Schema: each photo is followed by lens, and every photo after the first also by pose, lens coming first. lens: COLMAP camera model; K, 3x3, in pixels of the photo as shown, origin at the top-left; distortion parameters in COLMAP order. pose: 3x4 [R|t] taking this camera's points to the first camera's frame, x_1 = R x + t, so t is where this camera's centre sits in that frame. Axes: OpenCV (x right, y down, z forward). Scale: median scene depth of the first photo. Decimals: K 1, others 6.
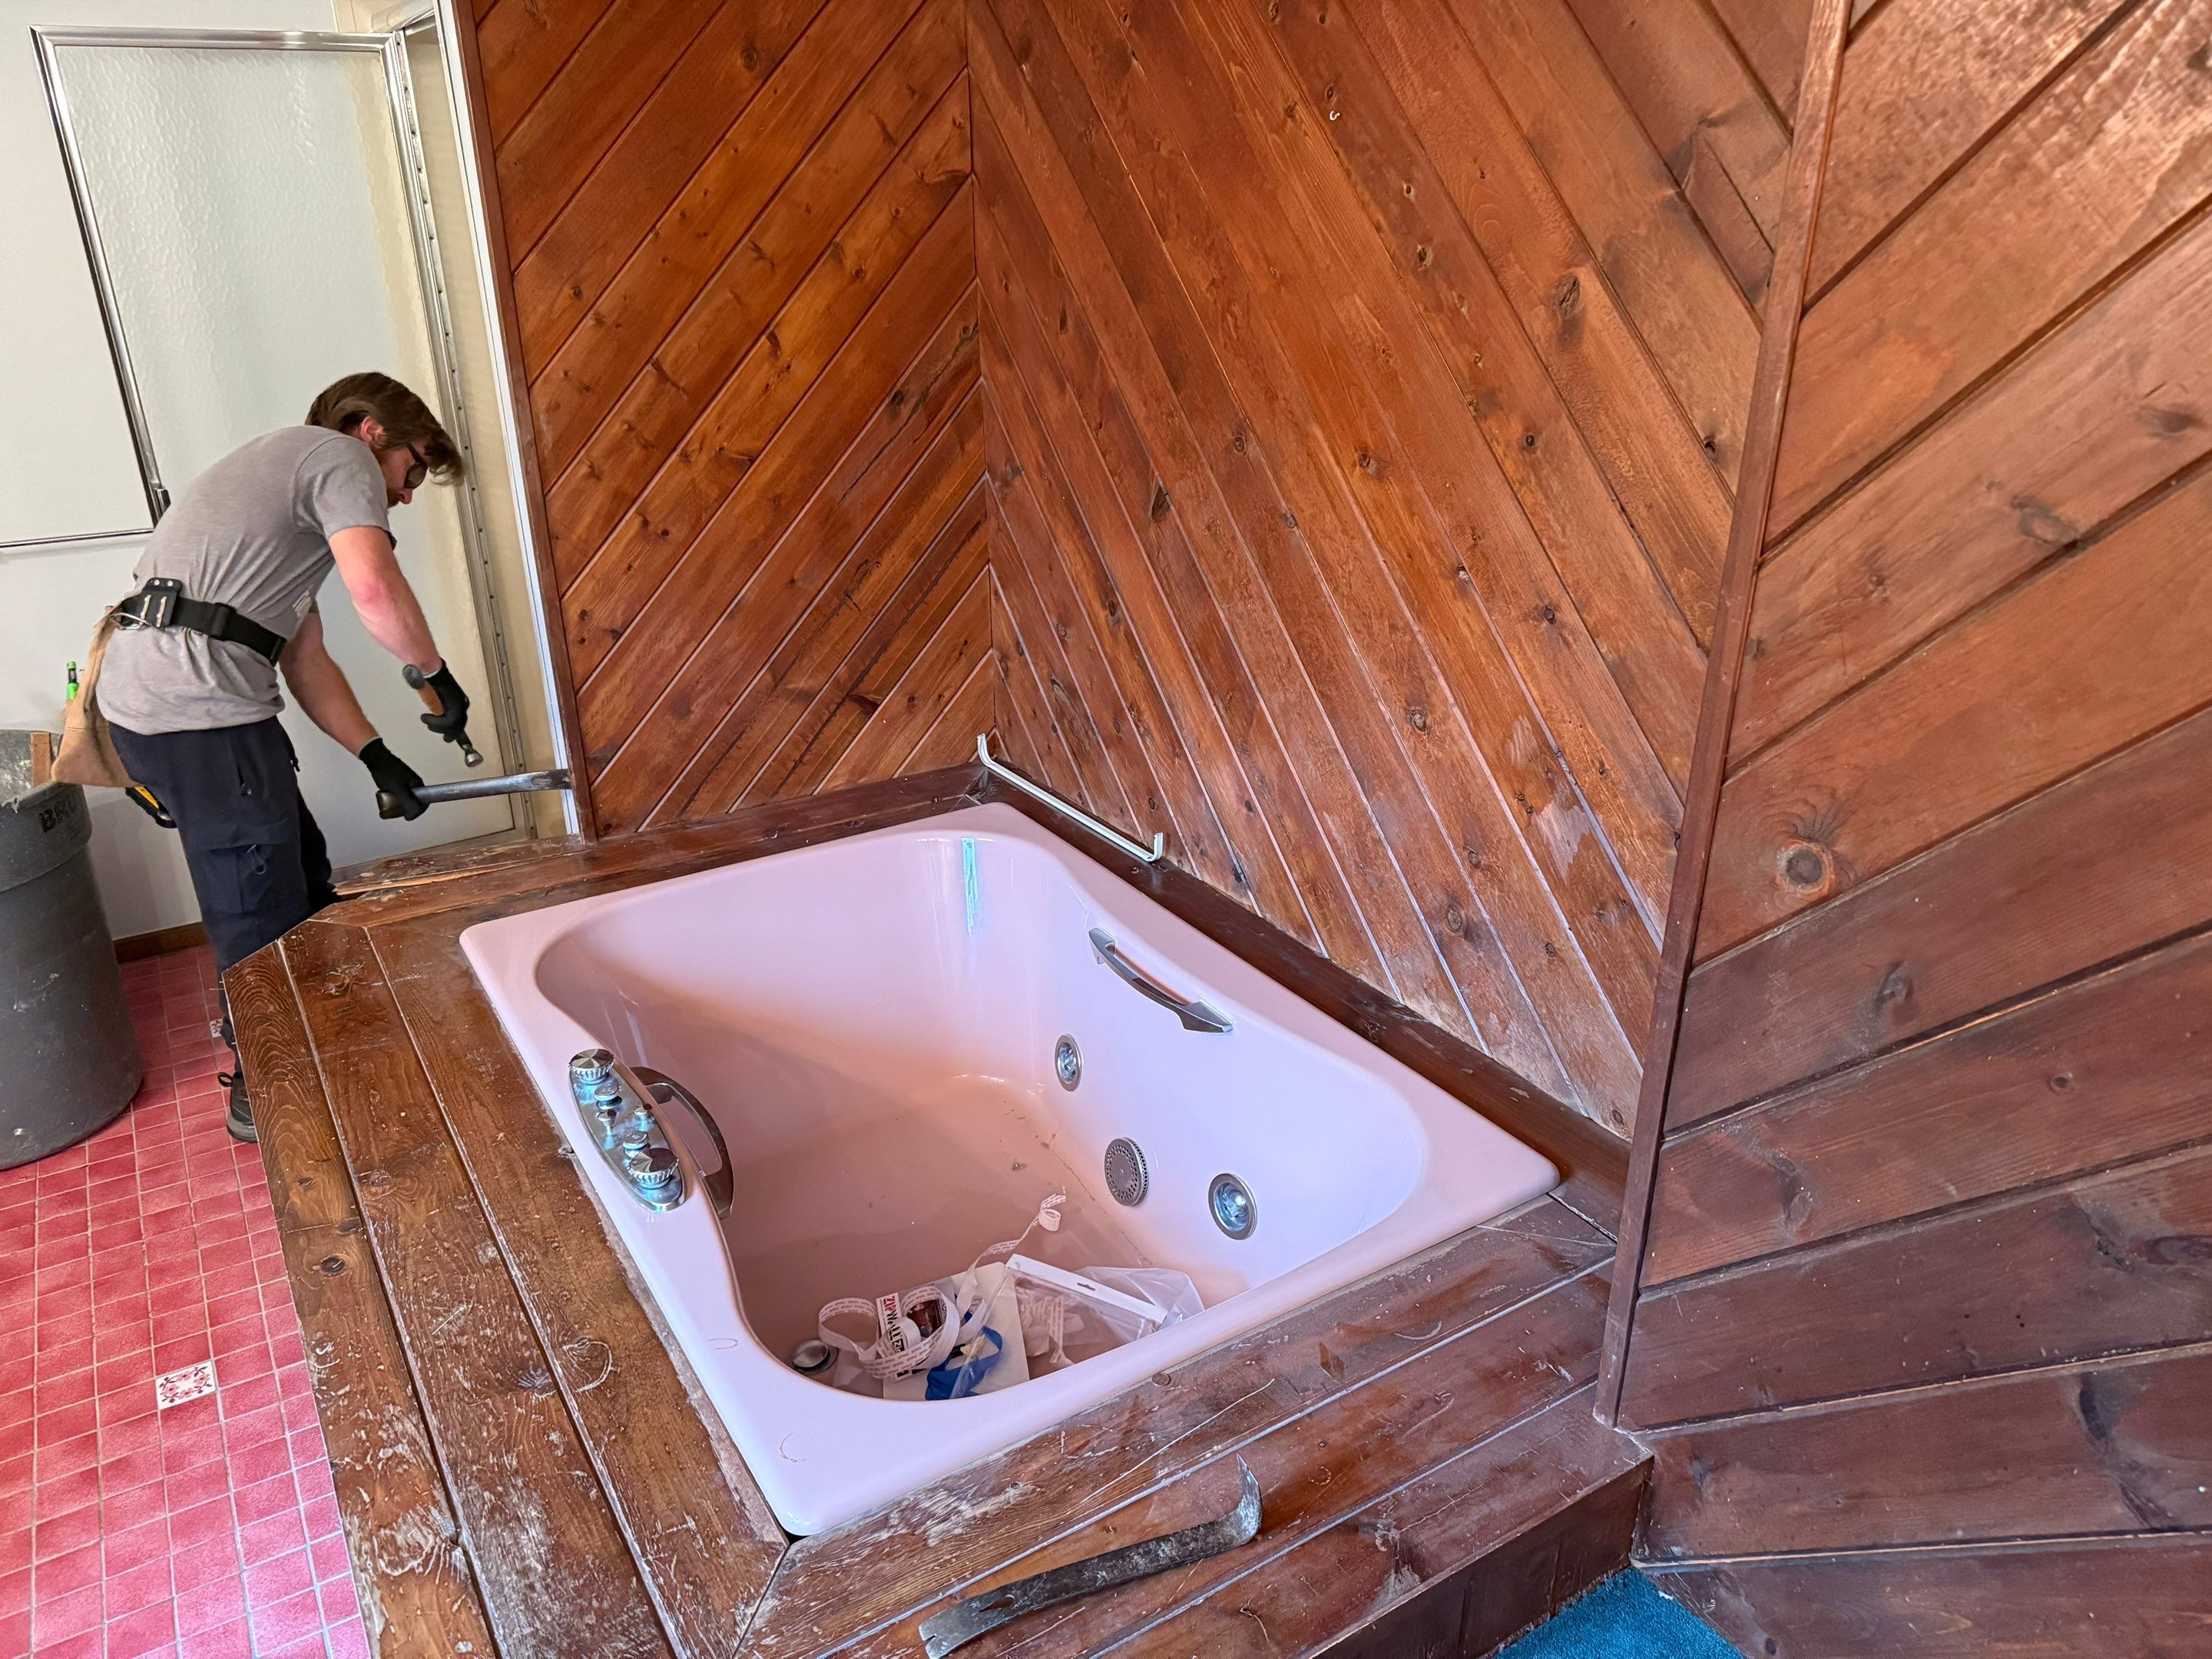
lens RADIAL K [[1520.7, 0, 1103.2], [0, 1520.7, 831.2], [0, 0, 1]] dist [-0.019316, -0.001375]
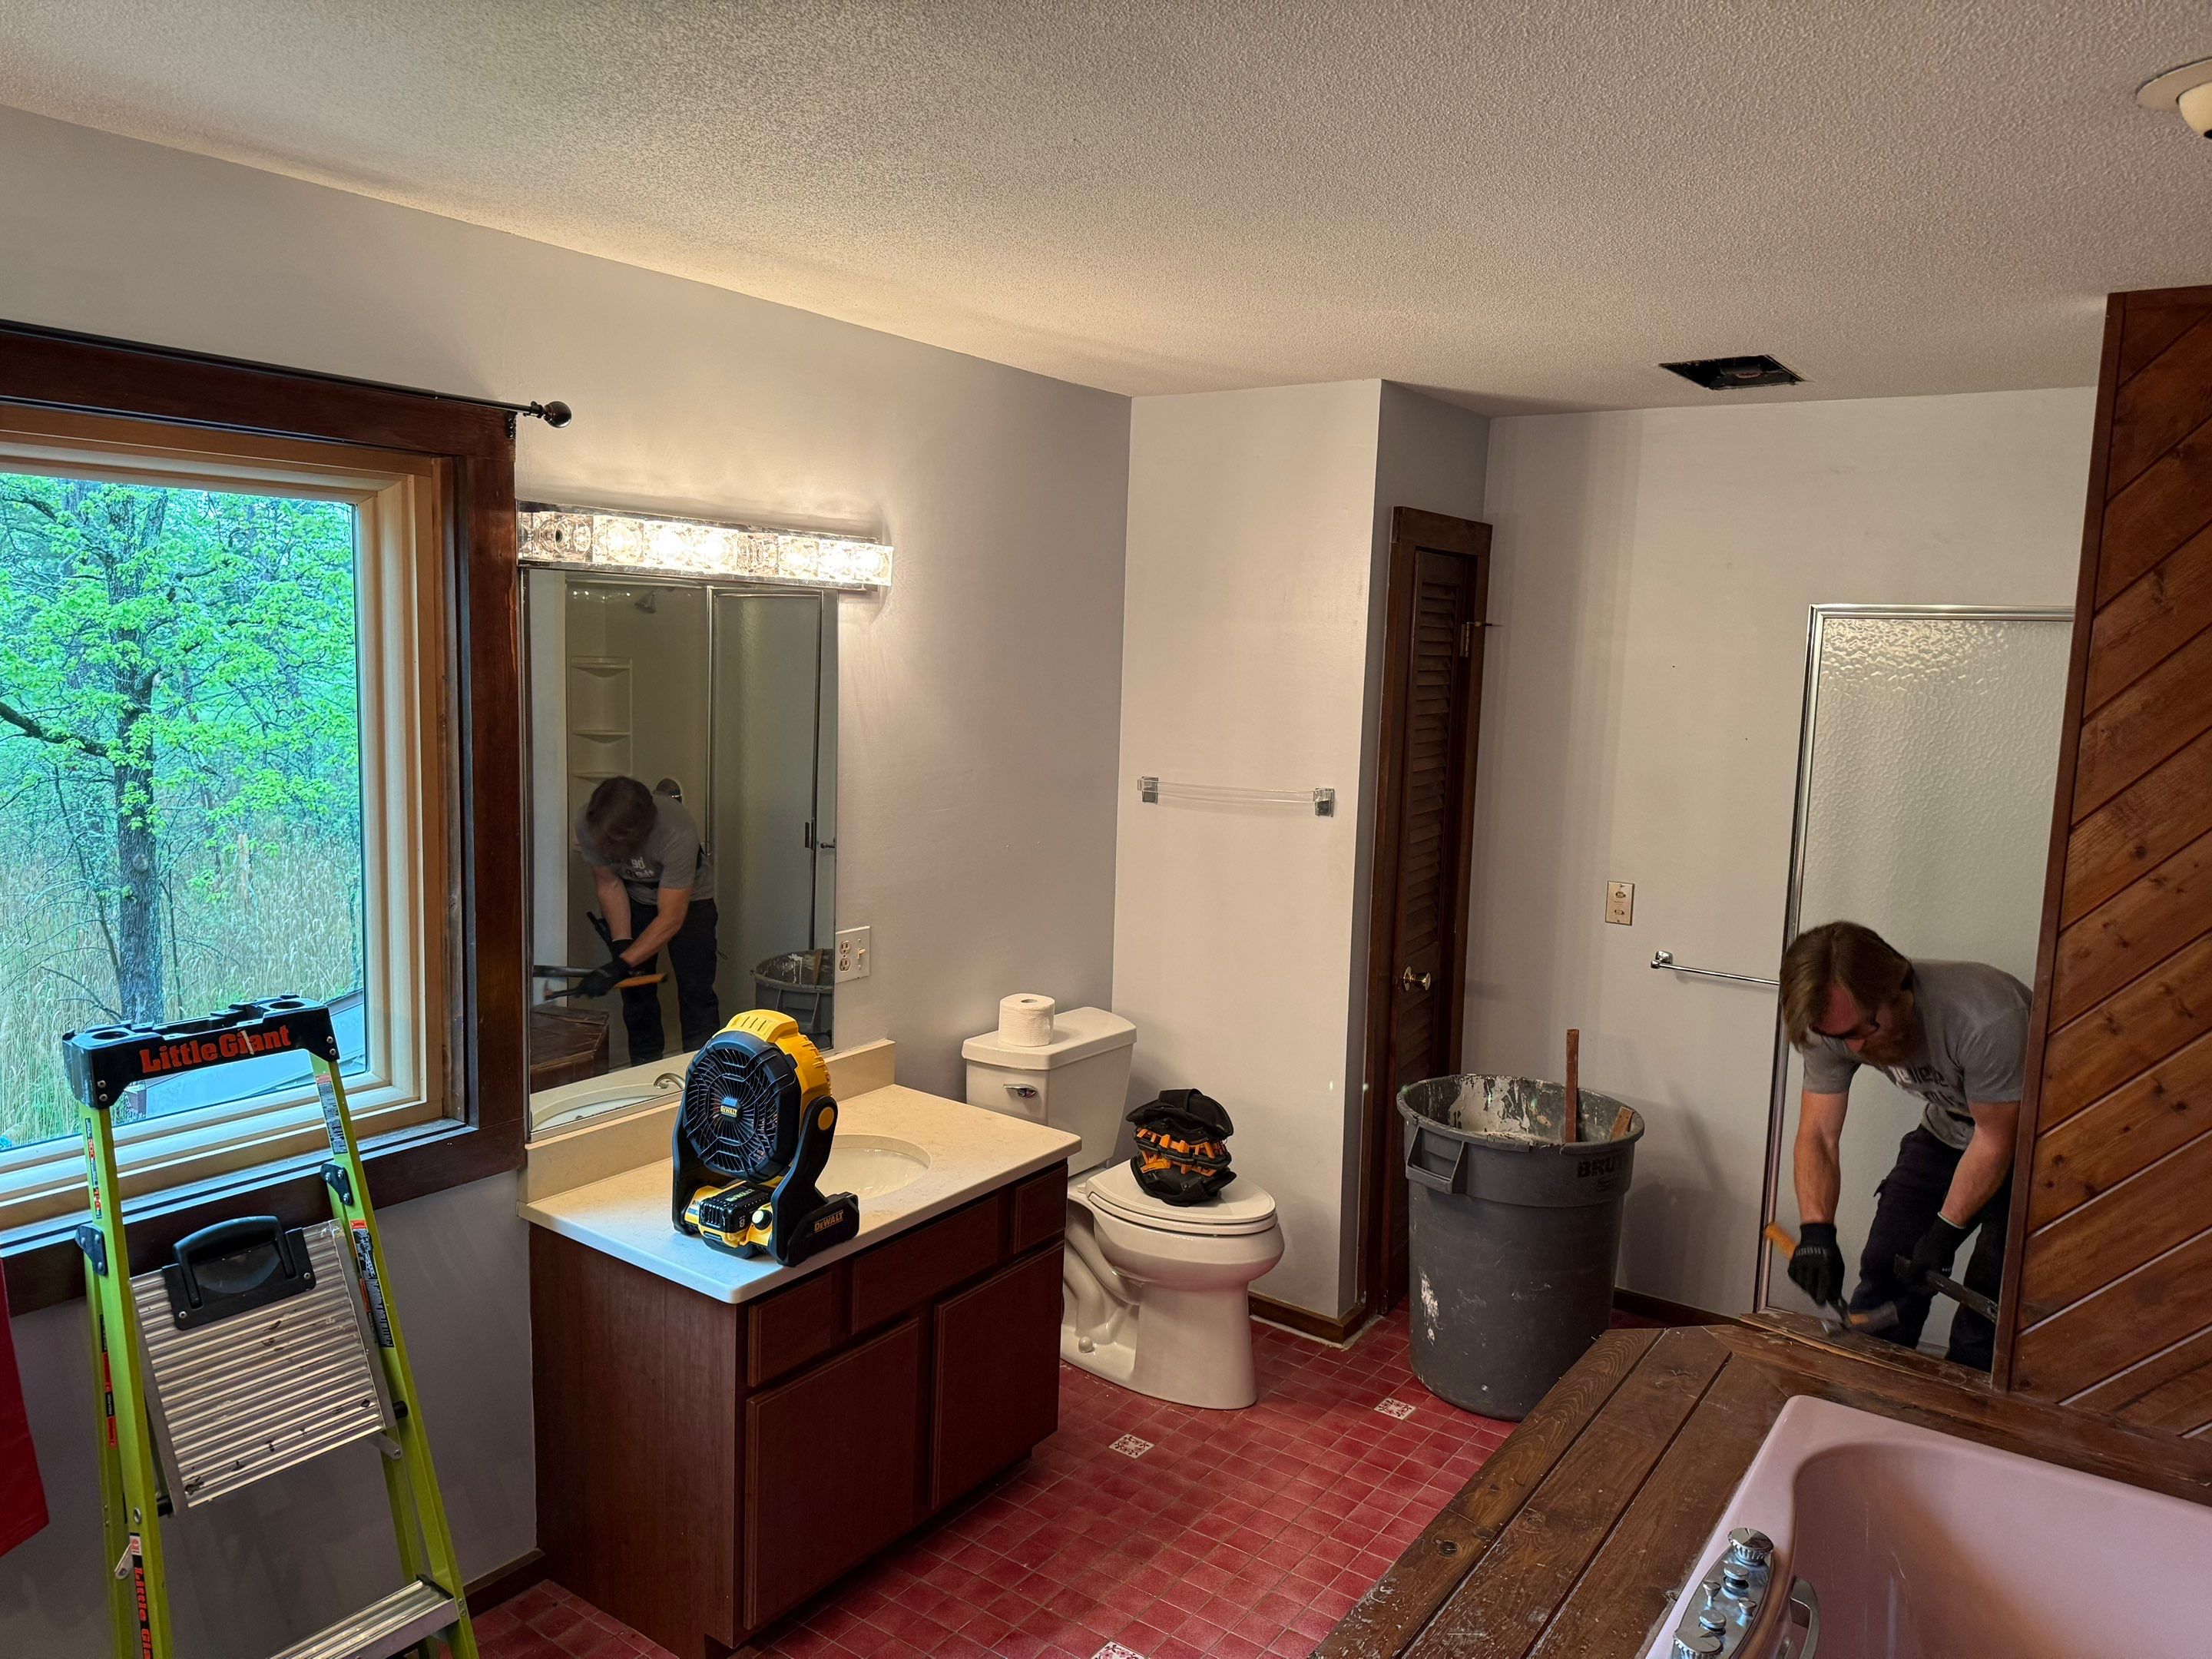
lens RADIAL K [[1477.6, 0, 1103.6], [0, 1477.6, 813.9], [0, 0, 1]] dist [-0.006784, -0.003902]
pose [[0.384880, 0.109608, -0.916435, 0.292115], [-0.394043, 0.917399, -0.055765, -0.059293], [0.834624, 0.382578, 0.396279, 0.038441]]
